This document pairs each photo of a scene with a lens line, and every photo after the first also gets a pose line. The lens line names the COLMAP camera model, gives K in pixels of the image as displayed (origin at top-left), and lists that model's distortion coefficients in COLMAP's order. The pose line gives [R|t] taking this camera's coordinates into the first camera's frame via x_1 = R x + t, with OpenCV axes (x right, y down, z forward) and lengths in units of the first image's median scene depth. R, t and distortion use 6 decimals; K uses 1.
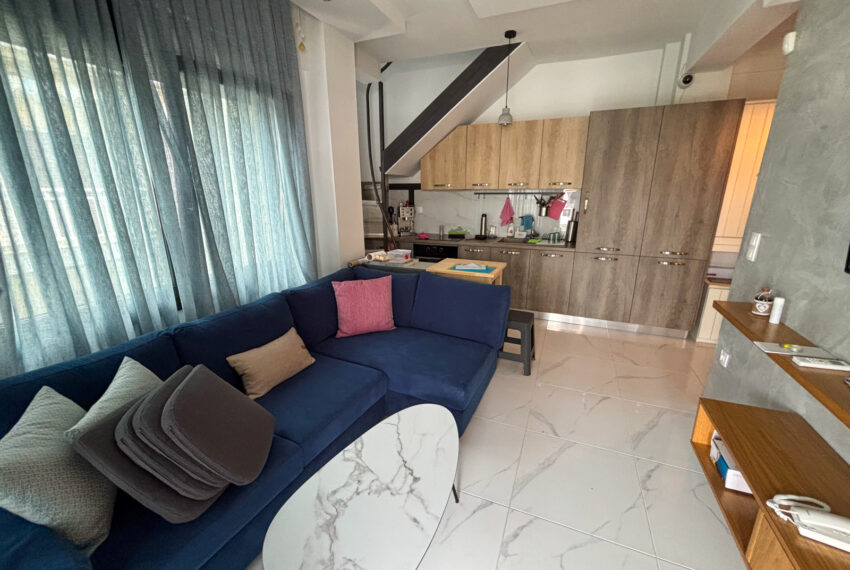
lens RADIAL K [[345.8, 0, 428.1], [0, 345.8, 285.1], [0, 0, 1]] dist [0.004966, -0.000236]
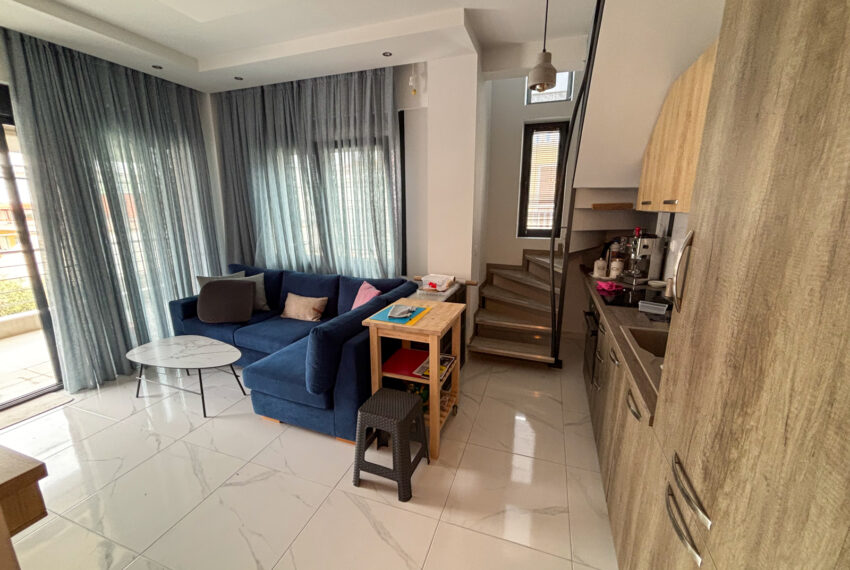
lens RADIAL K [[349.6, 0, 424.4], [0, 349.6, 285.1], [0, 0, 1]] dist [0.003427, -0.000135]
pose [[0.046829, 0.225841, -0.973038, 0.610424], [-0.264884, 0.942041, 0.205899, -0.197265], [0.963142, 0.248101, 0.103936, 0.668045]]
